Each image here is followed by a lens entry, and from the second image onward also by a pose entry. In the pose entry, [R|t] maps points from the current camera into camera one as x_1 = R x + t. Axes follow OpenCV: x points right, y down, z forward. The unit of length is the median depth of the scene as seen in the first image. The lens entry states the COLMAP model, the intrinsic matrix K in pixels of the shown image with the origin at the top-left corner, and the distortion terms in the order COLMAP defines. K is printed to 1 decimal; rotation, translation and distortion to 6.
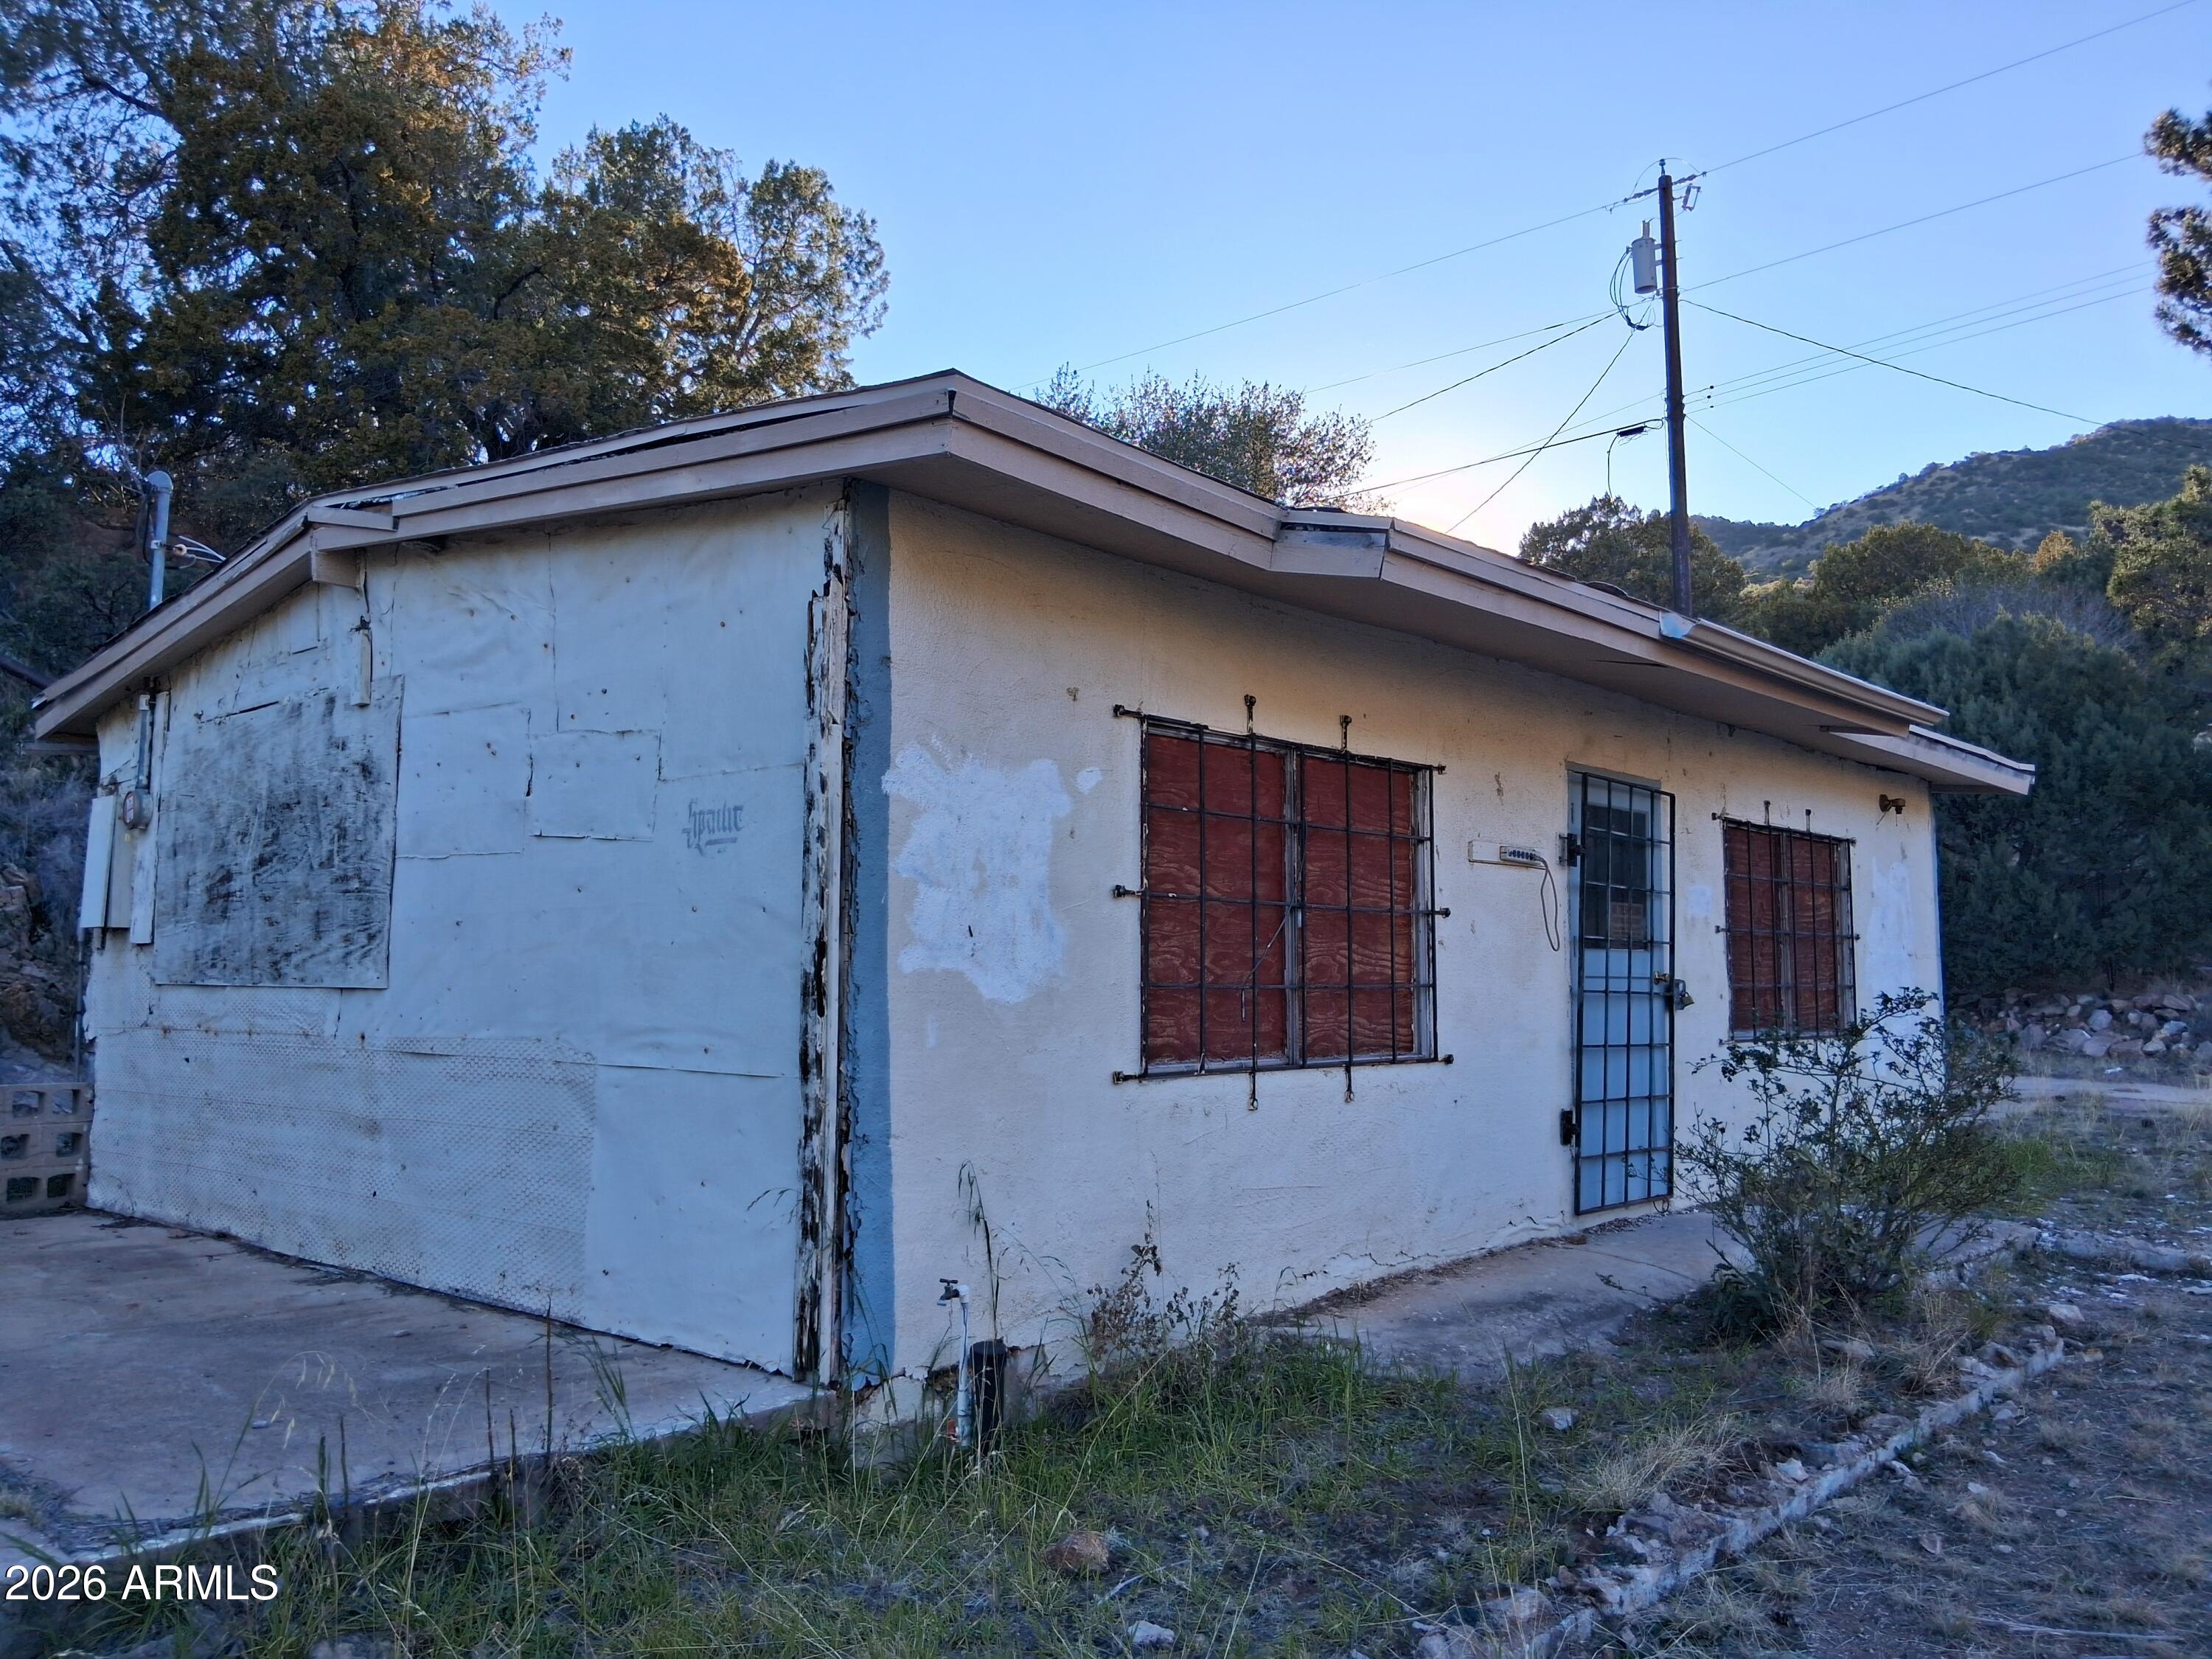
lens RADIAL K [[1778.1, 0, 1092.3], [0, 1778.1, 827.1], [0, 0, 1]] dist [0.027808, -0.050312]
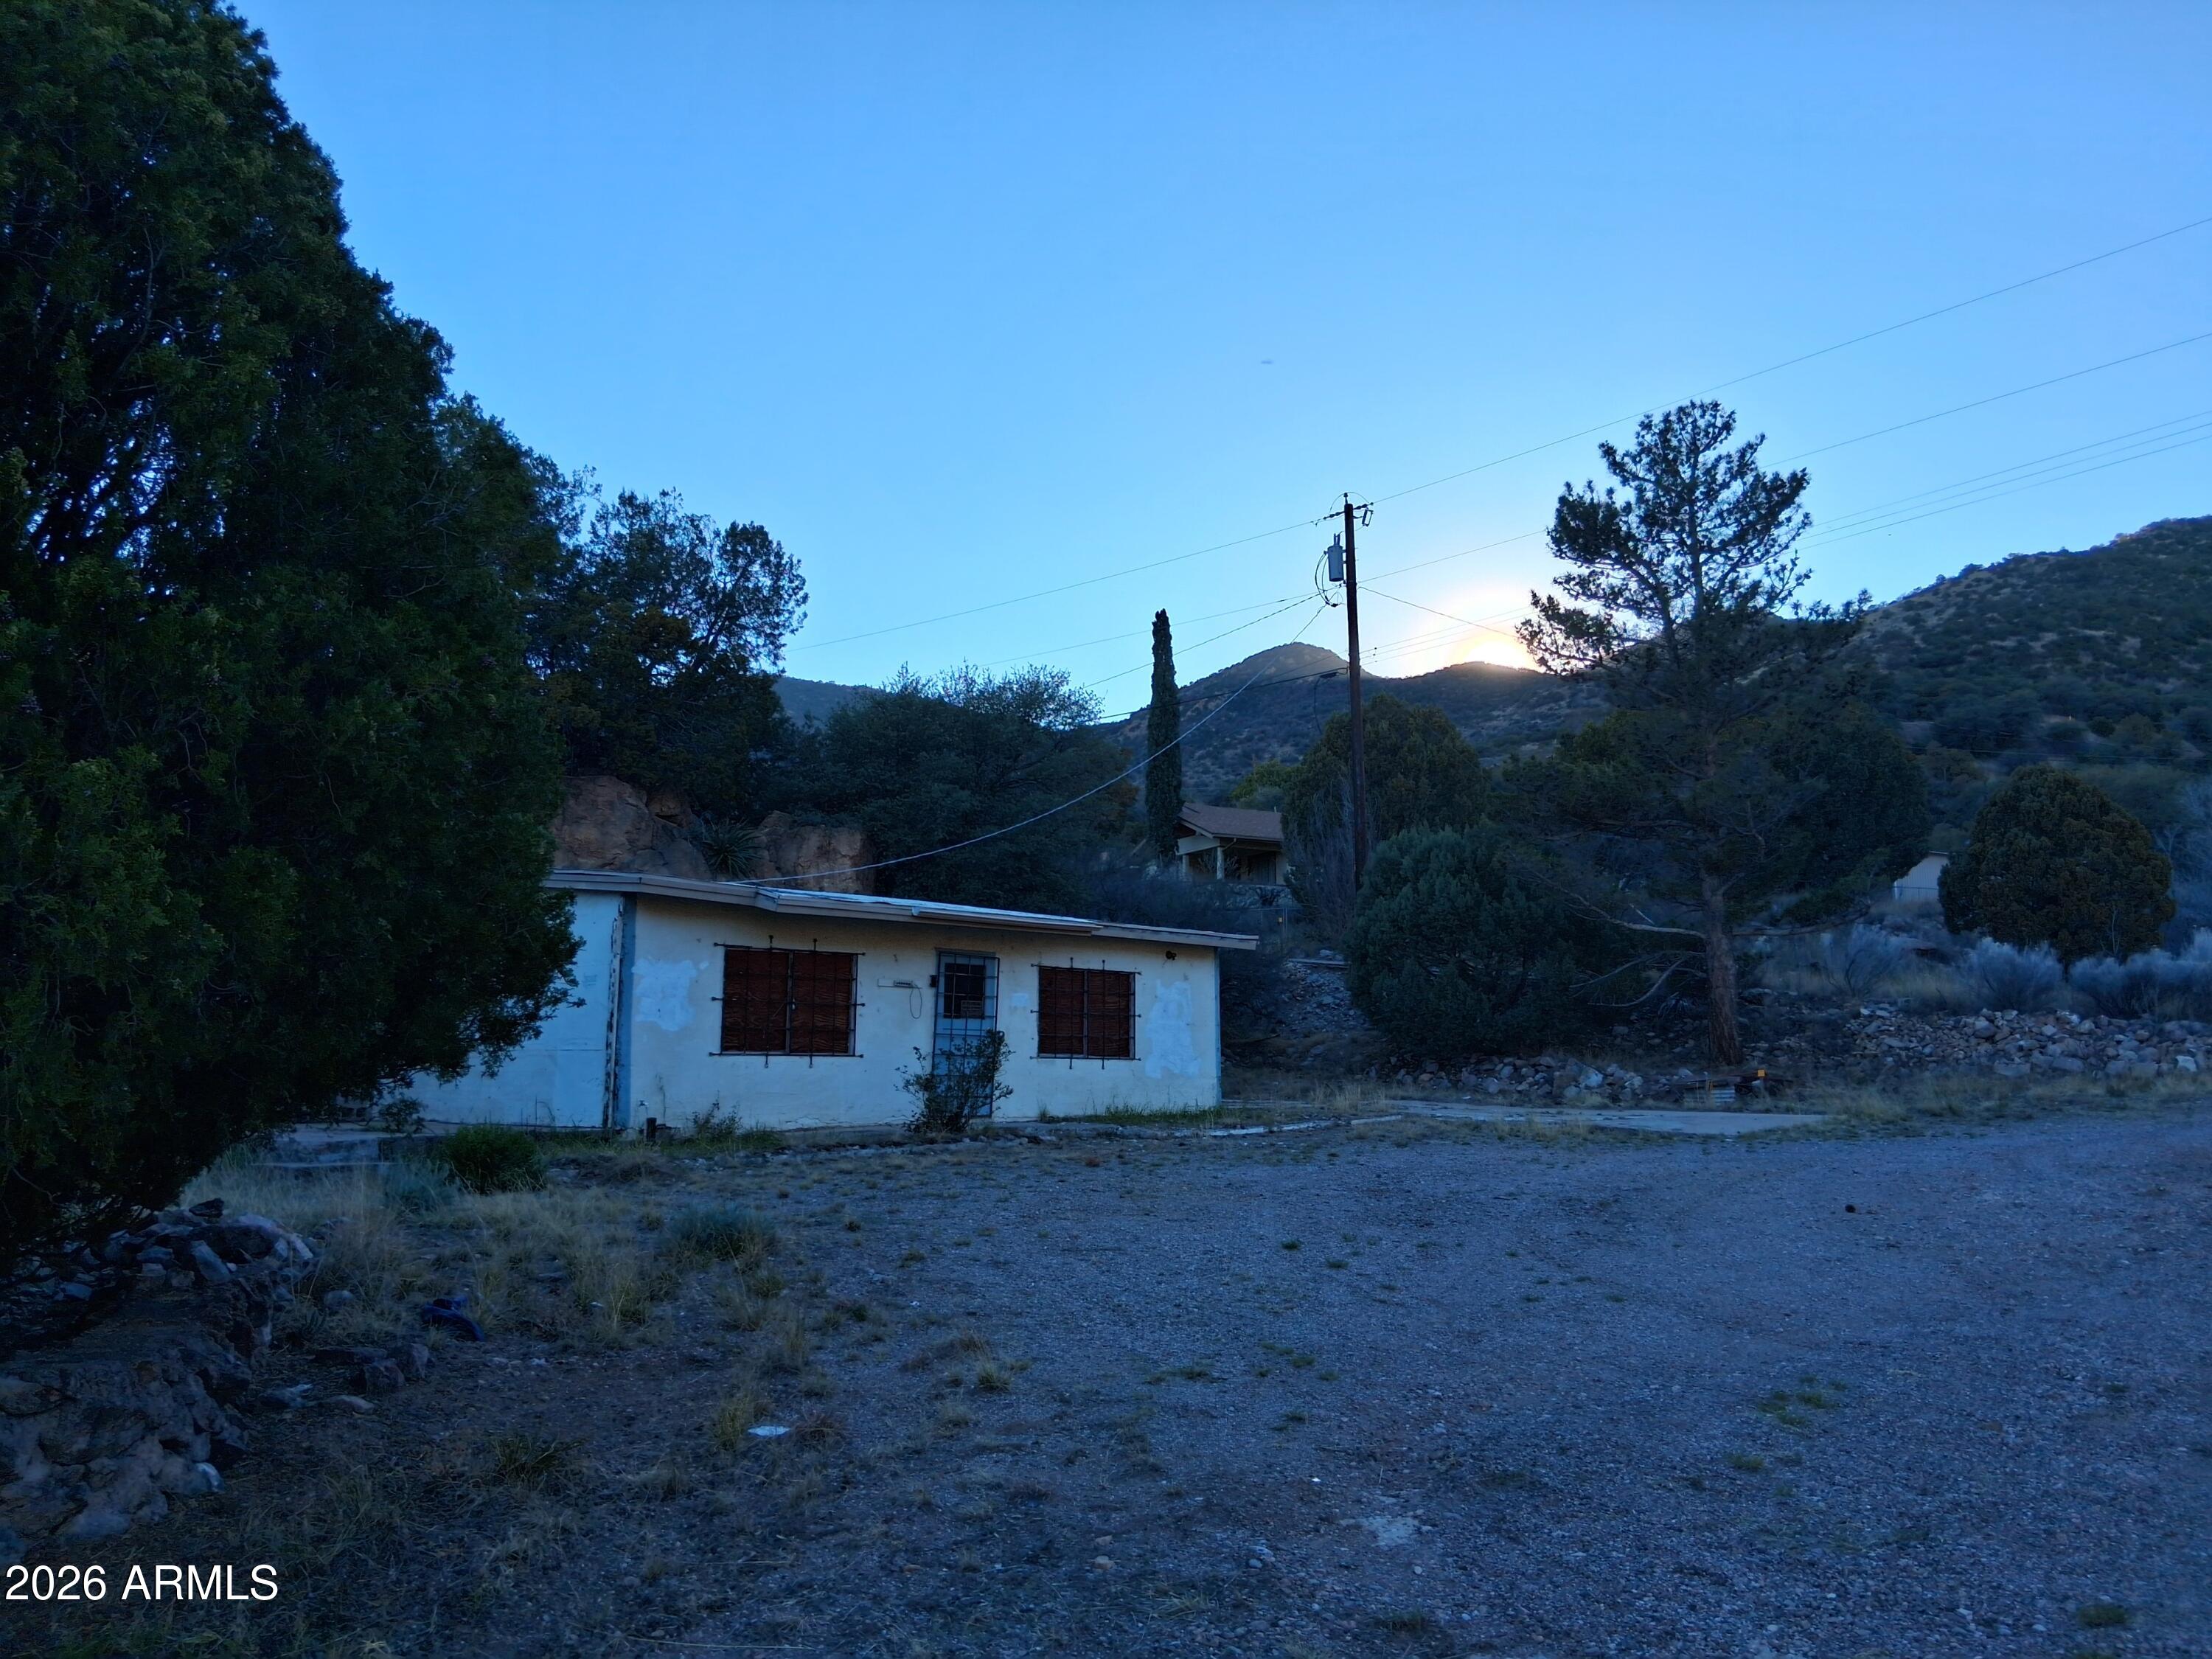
lens RADIAL K [[1778.1, 0, 1112.0], [0, 1778.1, 821.4], [0, 0, 1]] dist [0.027808, -0.050312]
pose [[0.999573, -0.002829, -0.029086, 0.249629], [0.001208, 0.998453, -0.055589, -0.031966], [0.029198, 0.055530, 0.998030, -0.678362]]
